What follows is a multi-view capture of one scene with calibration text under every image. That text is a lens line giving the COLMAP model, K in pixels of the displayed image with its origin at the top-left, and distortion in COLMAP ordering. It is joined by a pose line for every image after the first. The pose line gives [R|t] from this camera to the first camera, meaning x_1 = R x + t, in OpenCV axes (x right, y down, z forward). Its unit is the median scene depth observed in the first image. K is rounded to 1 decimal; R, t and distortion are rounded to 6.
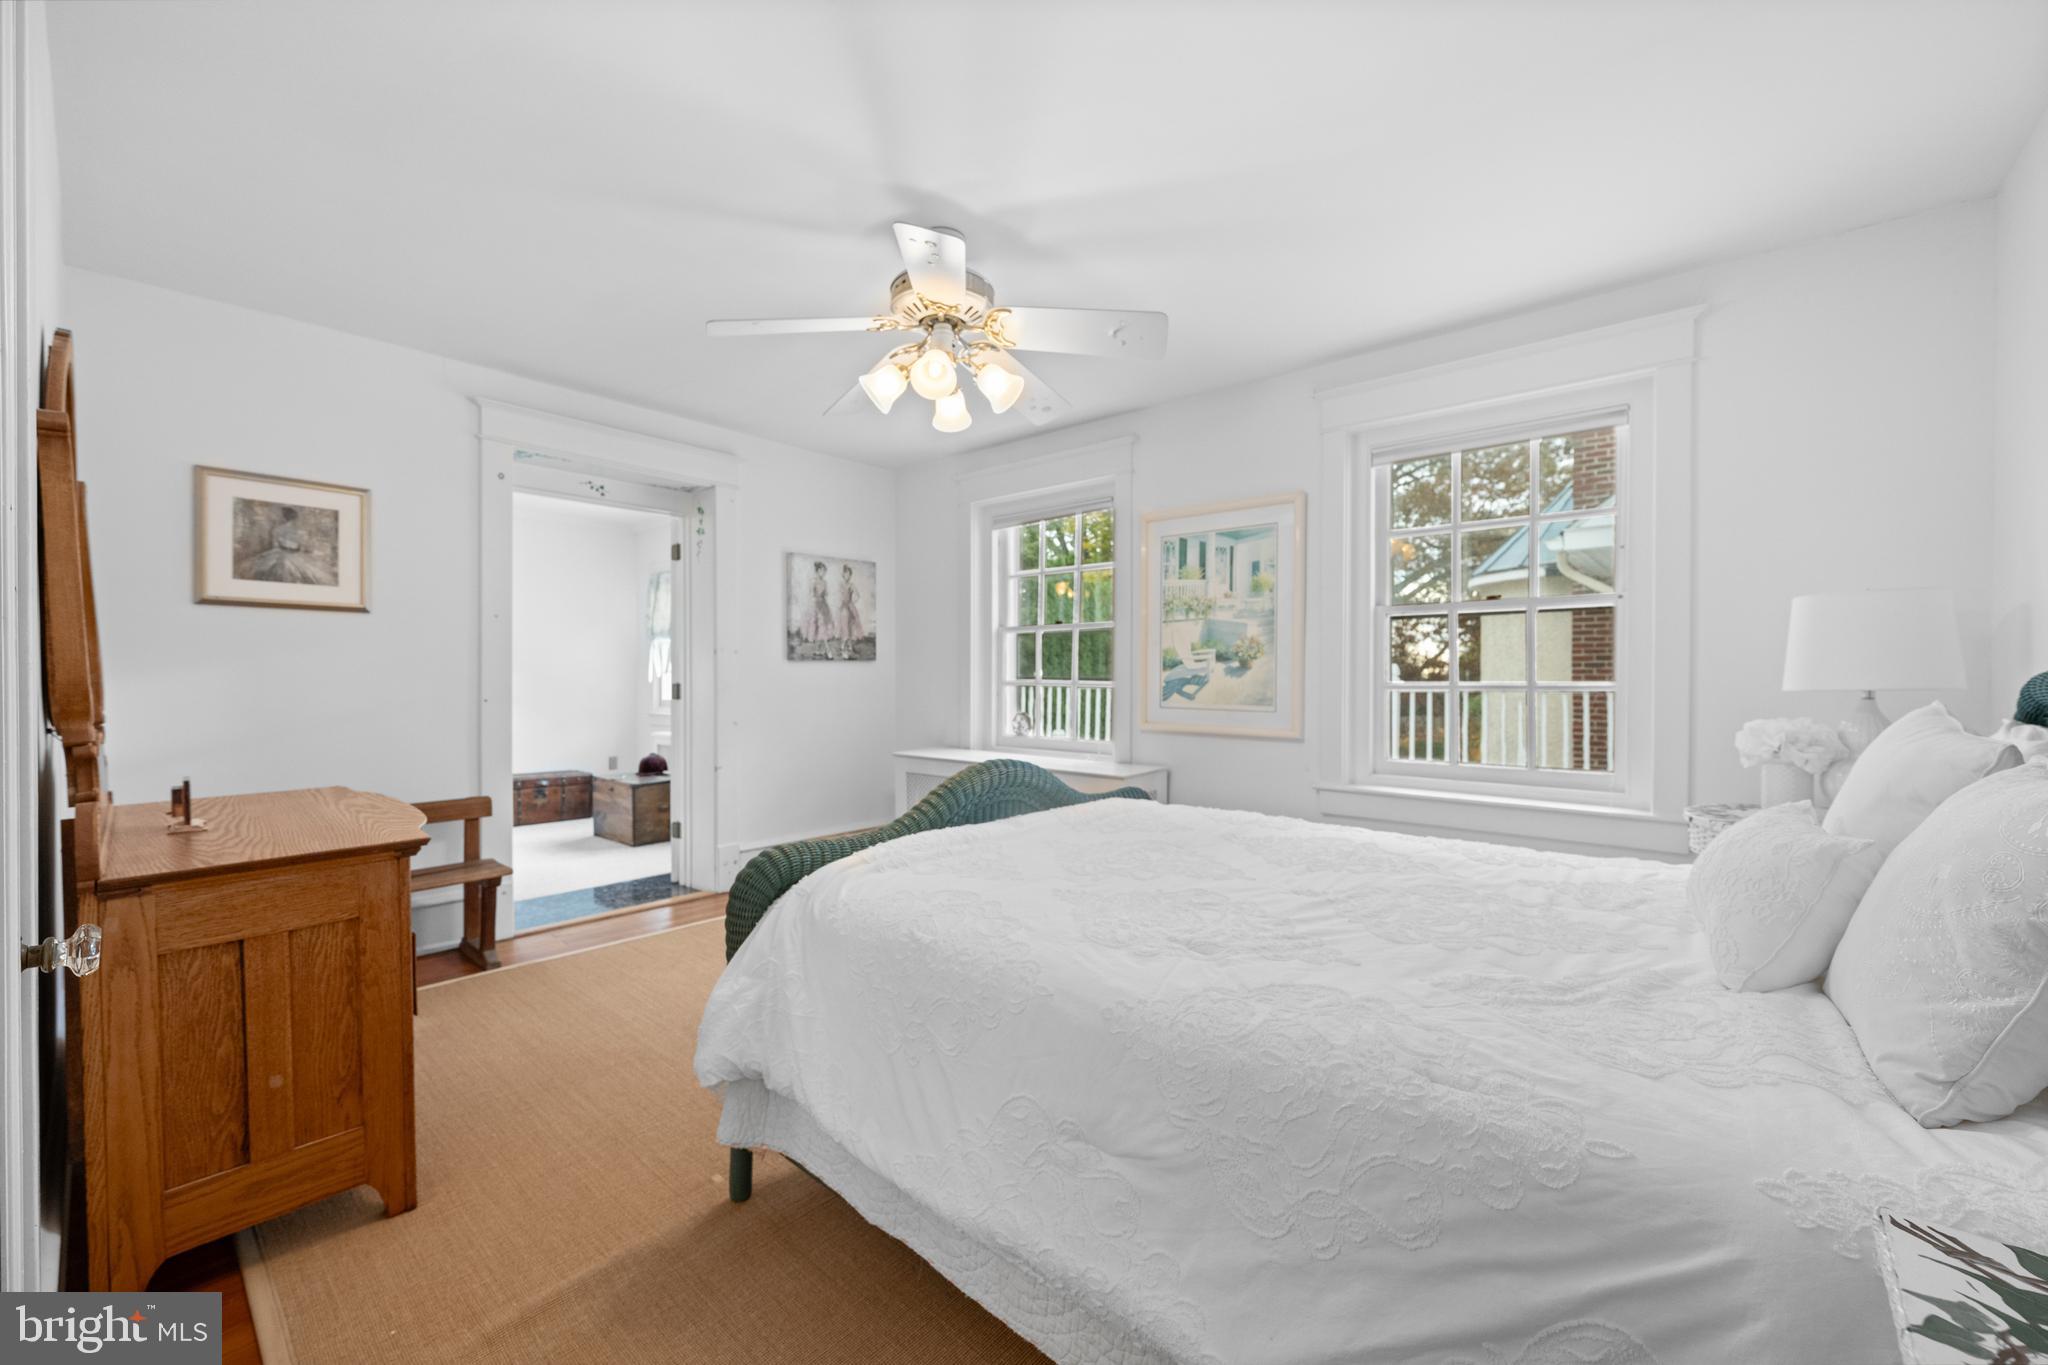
lens RADIAL K [[815.3, 0, 1025.9], [0, 815.3, 681.8], [0, 0, 1]] dist [0.003745, -0.000694]
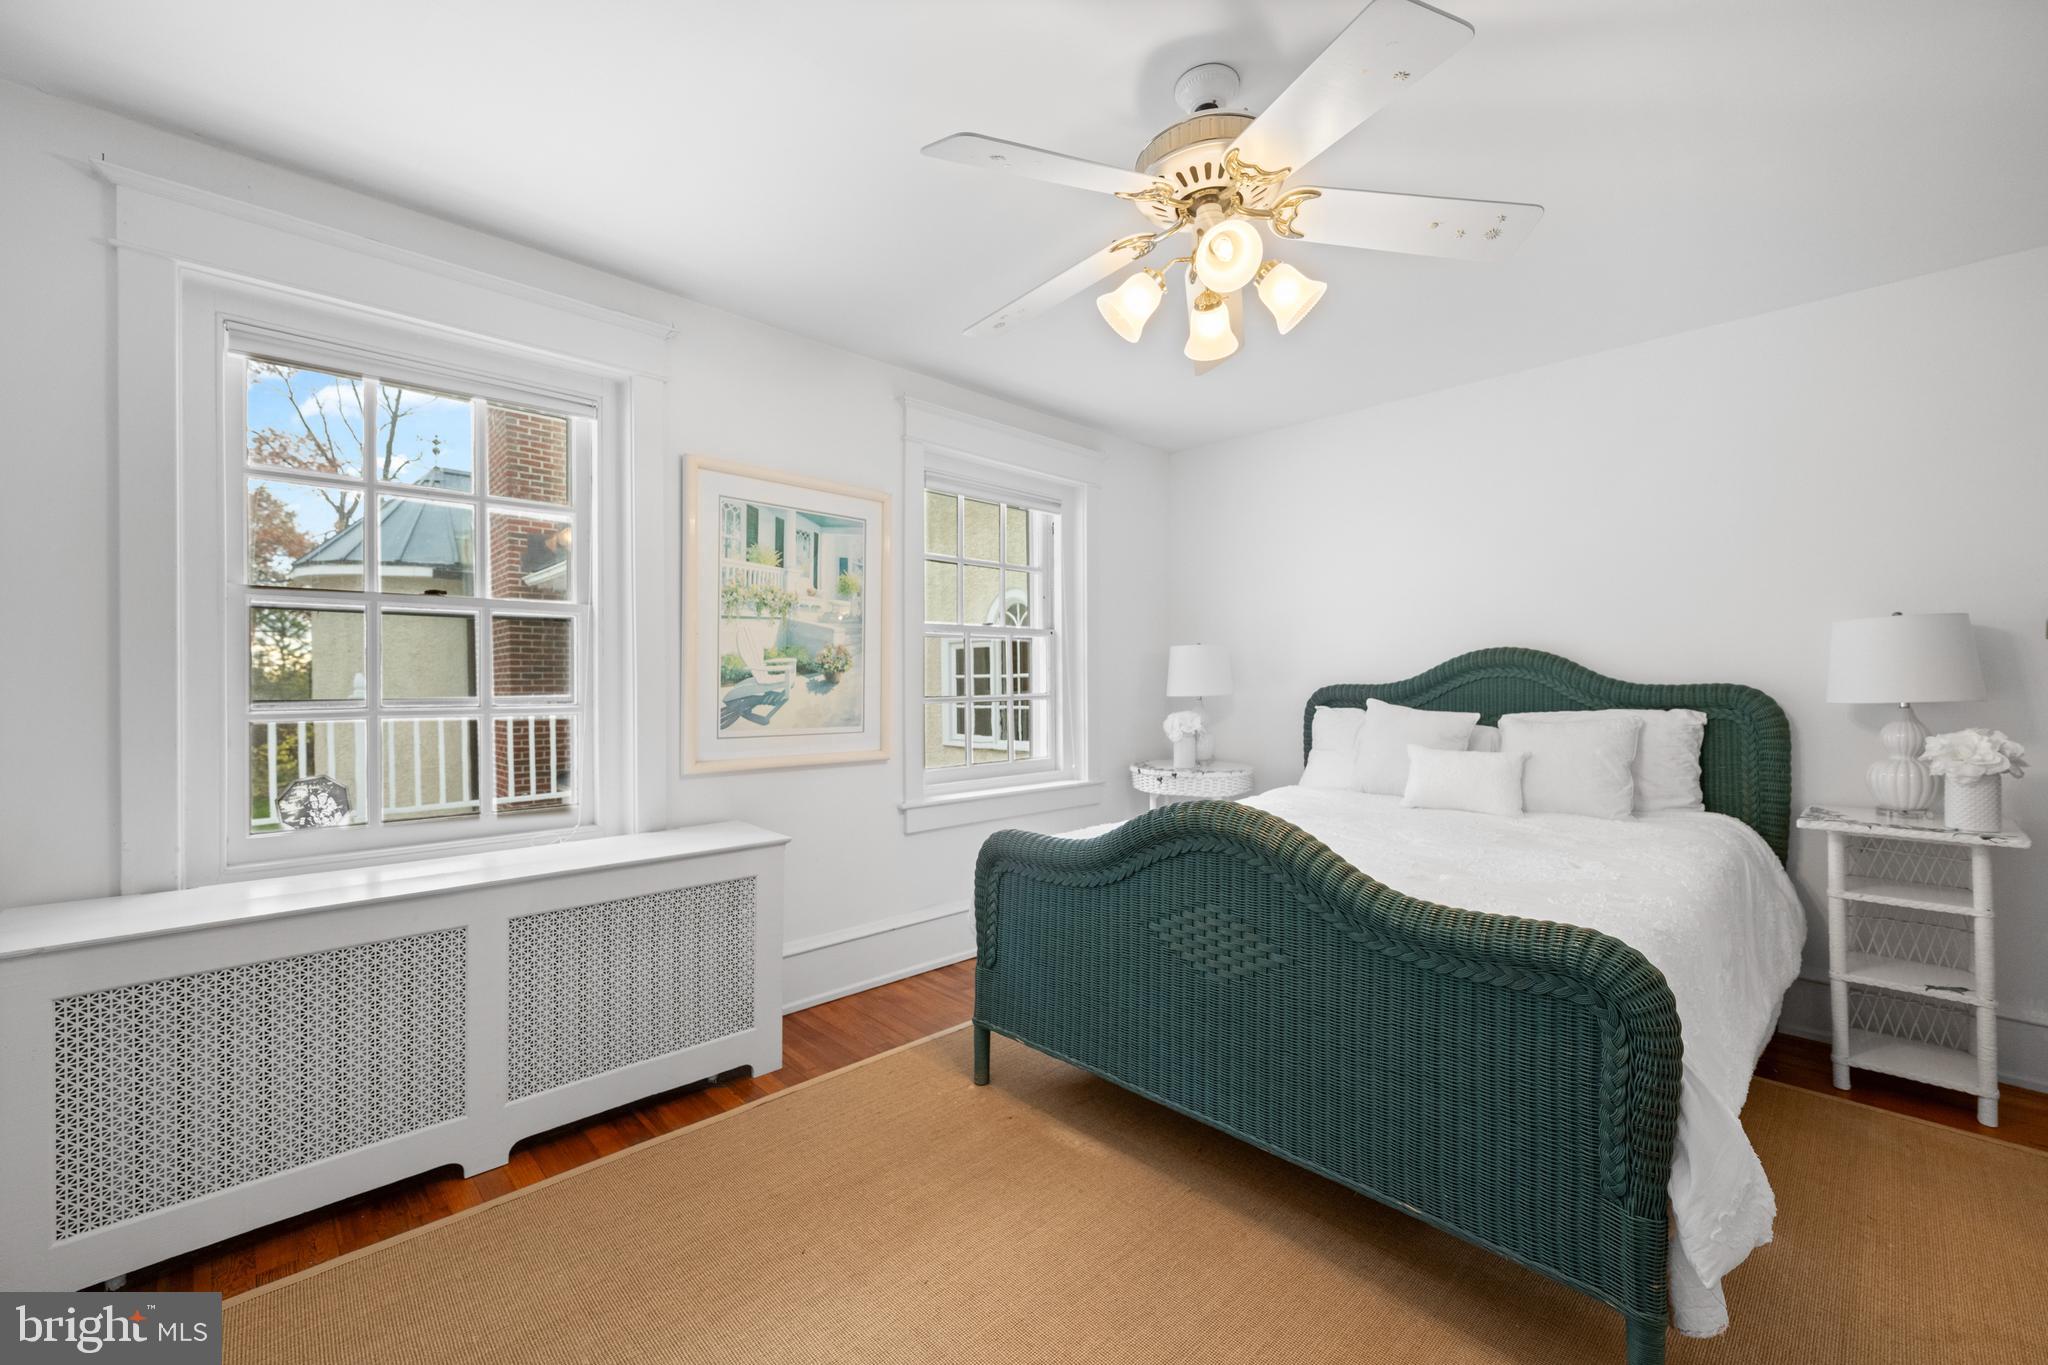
lens RADIAL K [[815.3, 0, 1025.8], [0, 815.3, 684.8], [0, 0, 1]] dist [0.003745, -0.000694]
pose [[0.112080, -0.004829, 0.993687, -0.527640], [0.011118, 0.999932, 0.003606, -0.014918], [-0.993637, 0.010644, 0.112126, 0.690708]]
